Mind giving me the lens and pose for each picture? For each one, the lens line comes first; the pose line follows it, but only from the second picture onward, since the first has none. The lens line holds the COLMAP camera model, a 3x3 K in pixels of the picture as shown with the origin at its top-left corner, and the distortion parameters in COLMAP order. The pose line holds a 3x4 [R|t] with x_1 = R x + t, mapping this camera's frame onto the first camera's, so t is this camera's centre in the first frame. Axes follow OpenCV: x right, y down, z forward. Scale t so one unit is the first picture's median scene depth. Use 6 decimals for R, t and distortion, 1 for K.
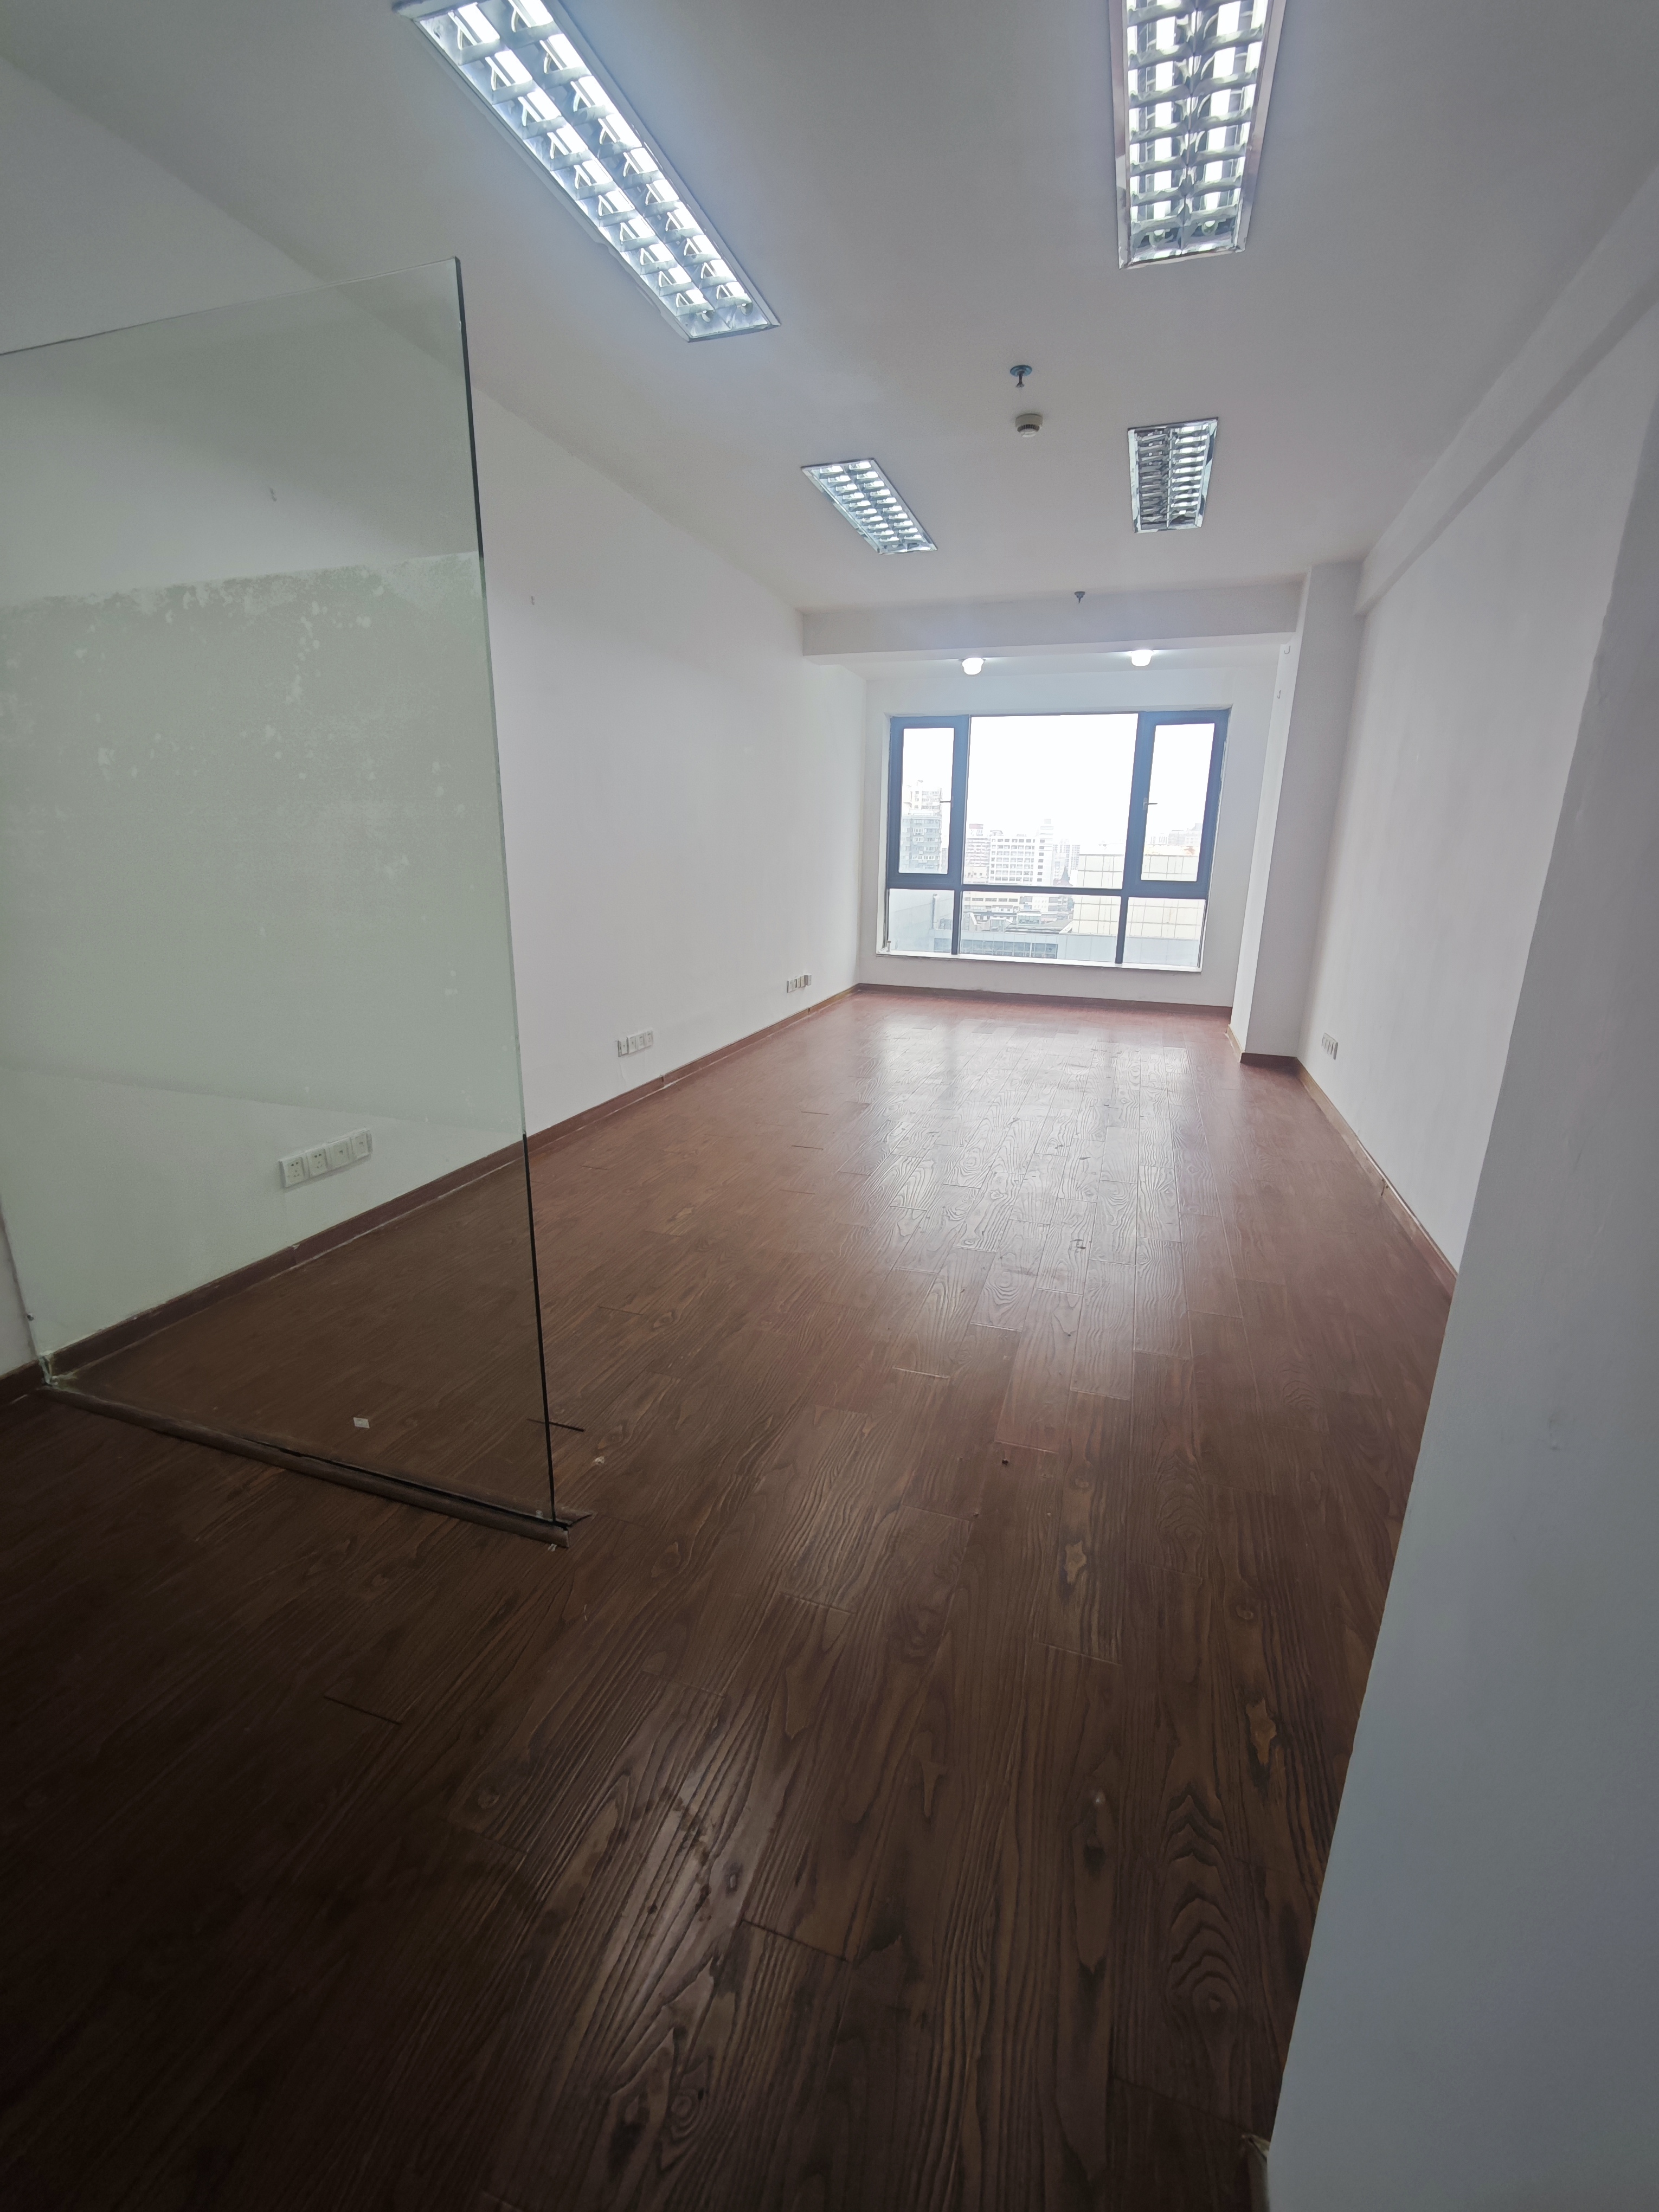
lens RADIAL K [[921.3, 0, 829.0], [0, 921.3, 1106.4], [0, 0, 1]] dist [0.000131, 0.002290]
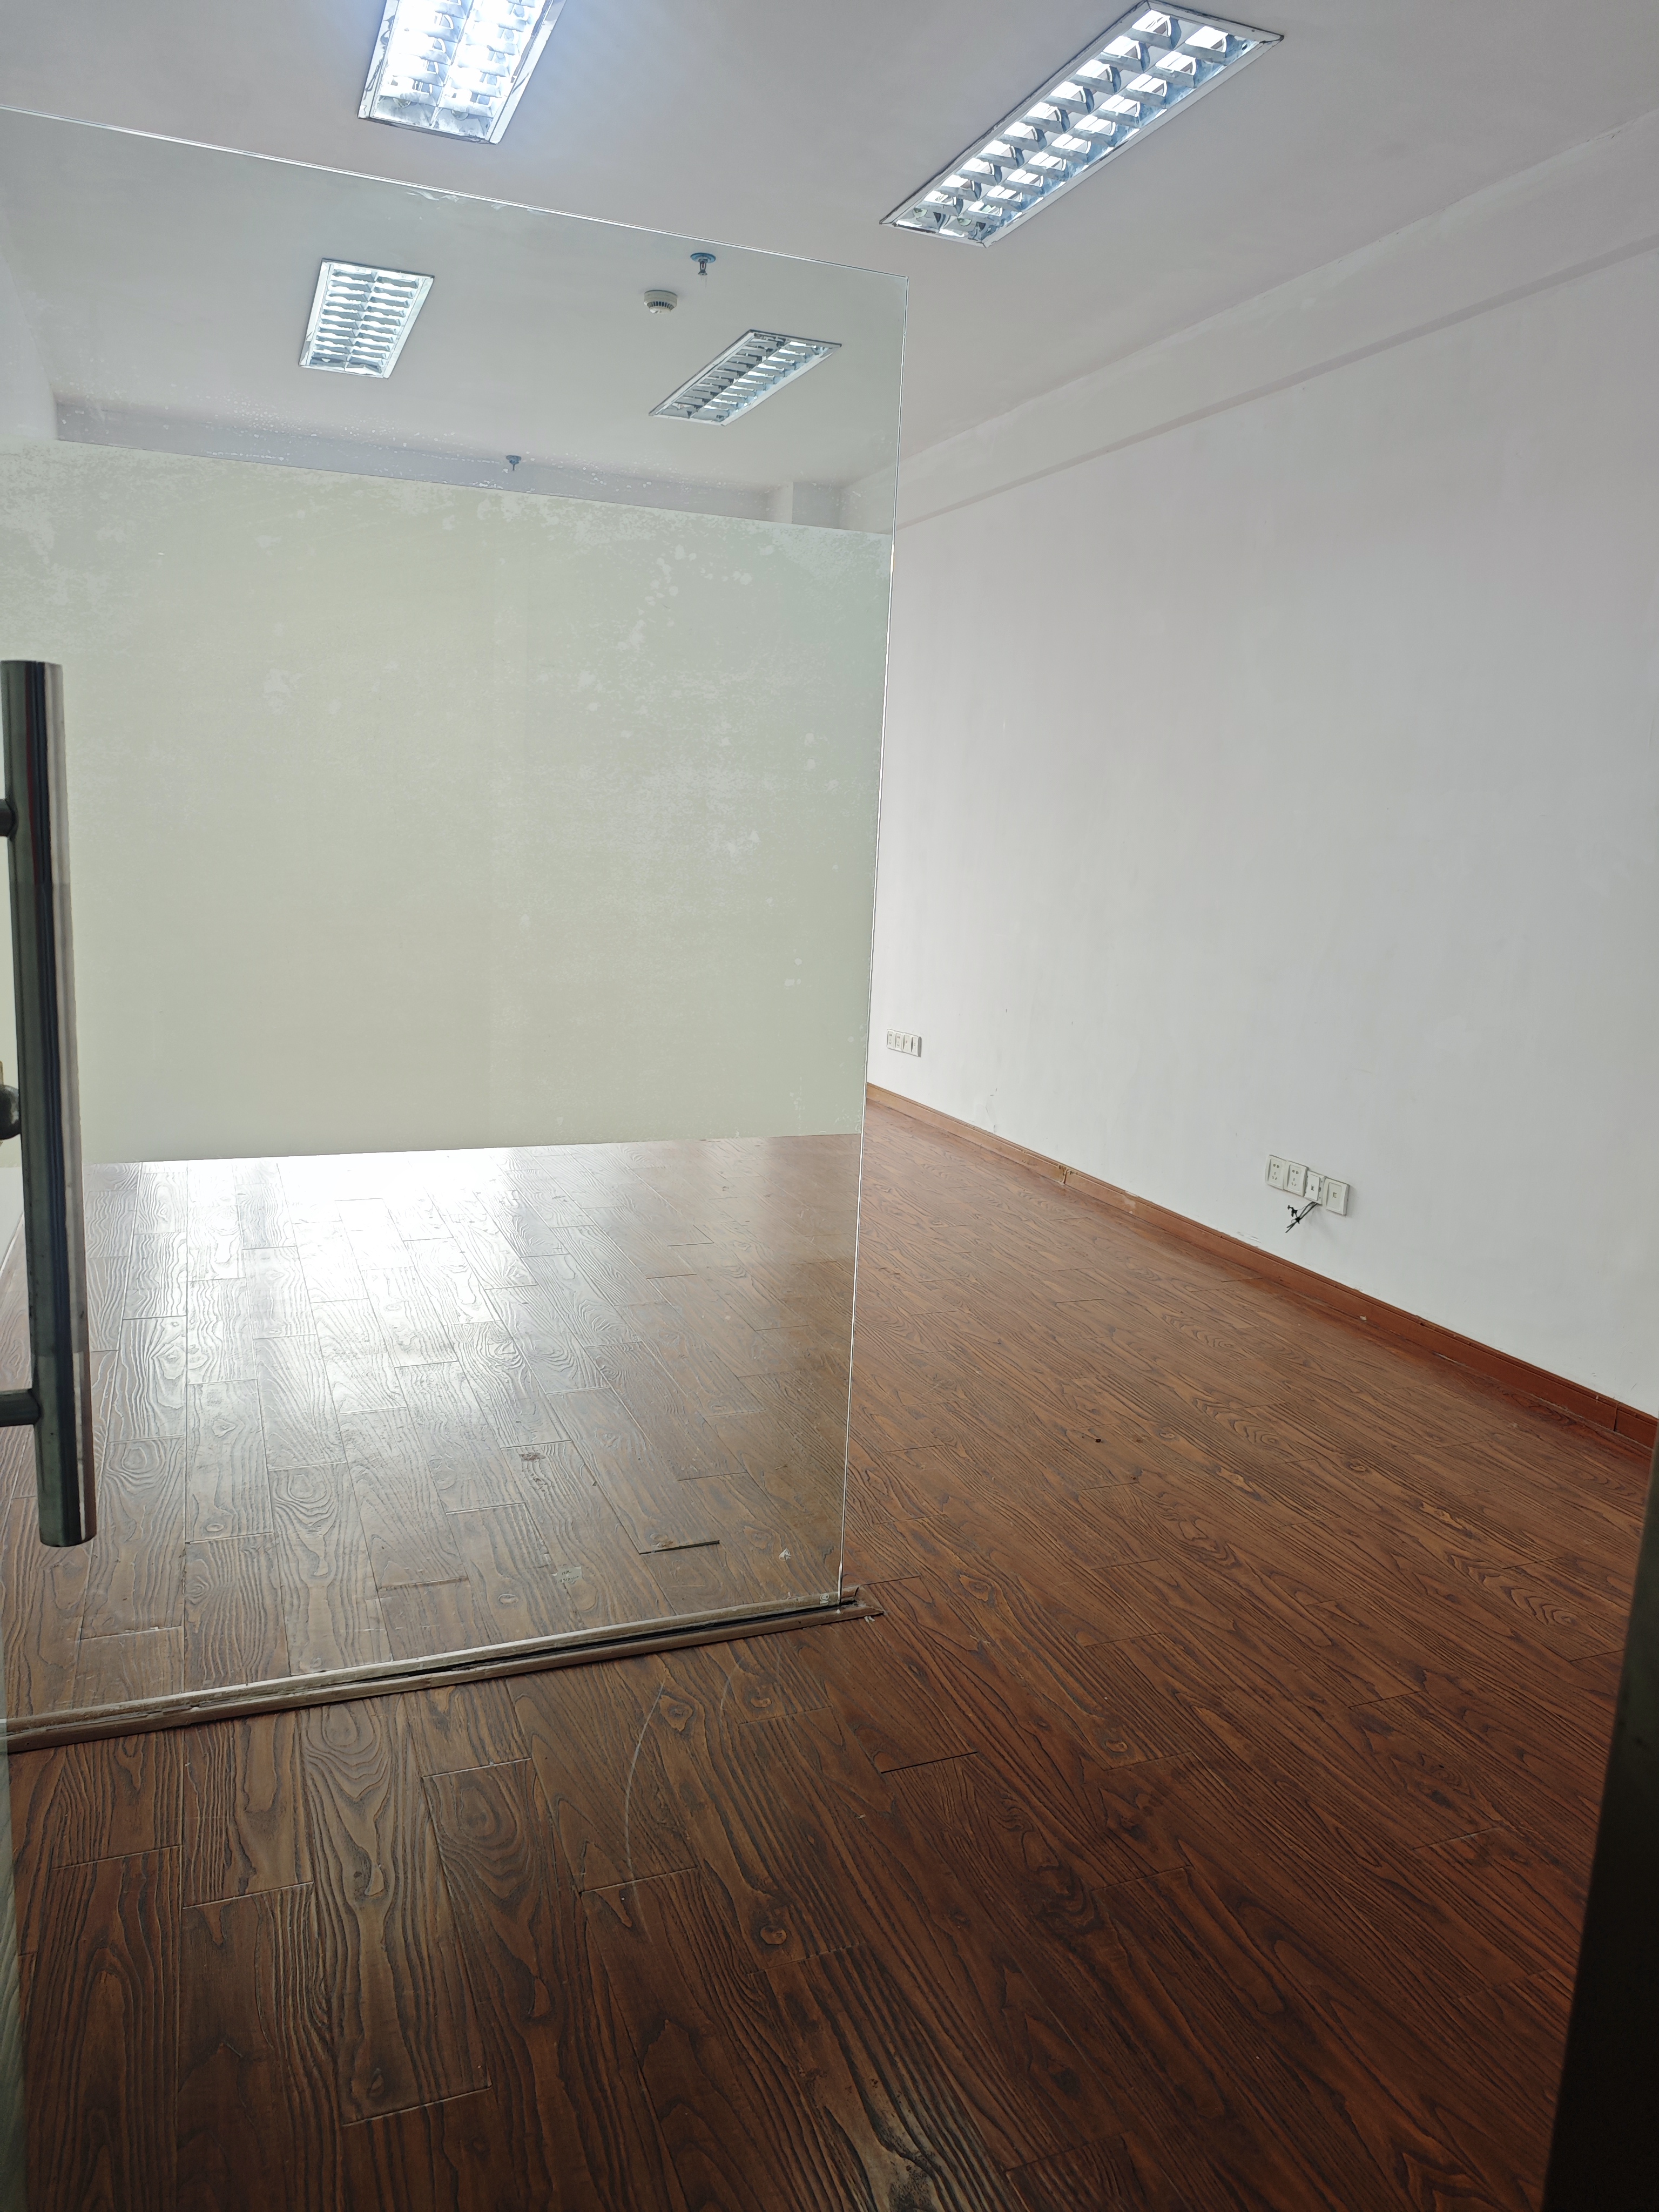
lens RADIAL K [[1546.4, 0, 823.5], [0, 1546.4, 1117.5], [0, 0, 1]] dist [-0.001484, 0.000540]
pose [[0.761994, -0.102242, 0.639461, -0.532584], [0.142800, 0.989680, -0.011925, 0.010434], [-0.631643, 0.100402, 0.768731, -0.059796]]
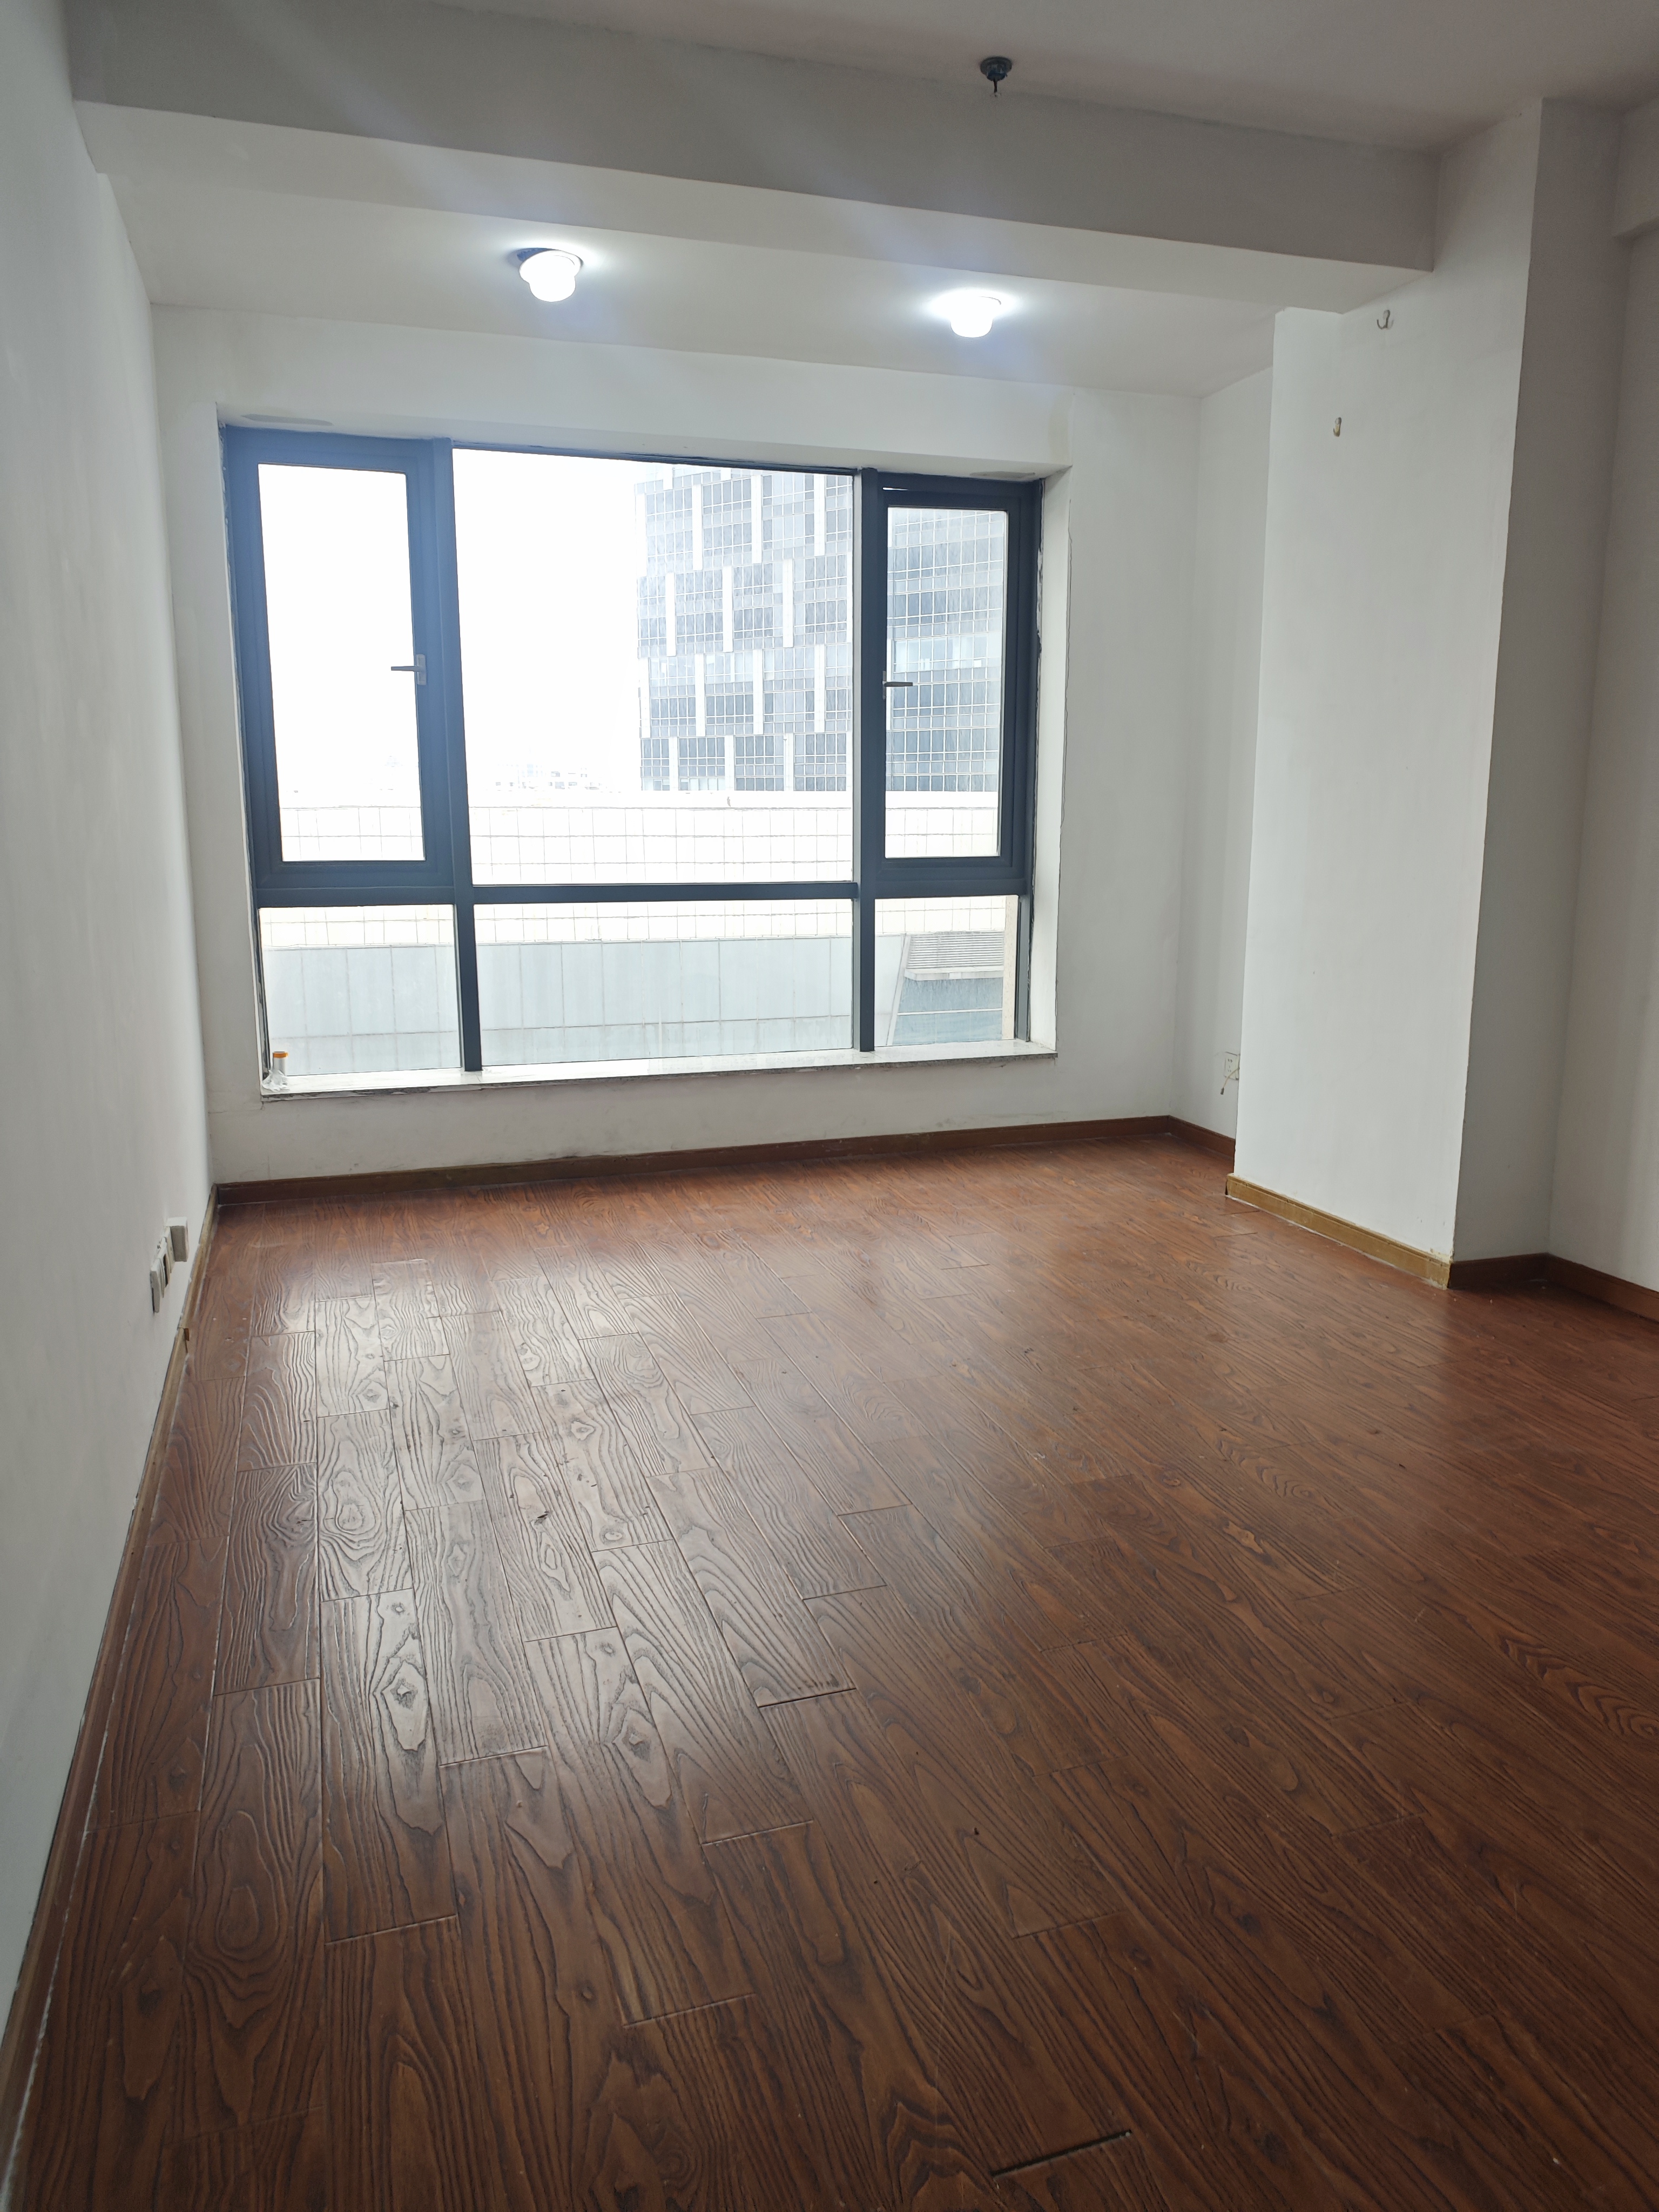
lens RADIAL K [[1546.4, 0, 785.6], [0, 1546.4, 1066.3], [0, 0, 1]] dist [-0.001484, 0.000540]
pose [[0.809419, -0.110836, 0.576677, -0.249897], [0.173582, 0.983302, -0.054650, -0.230004], [-0.560990, 0.144336, 0.815143, 0.875849]]
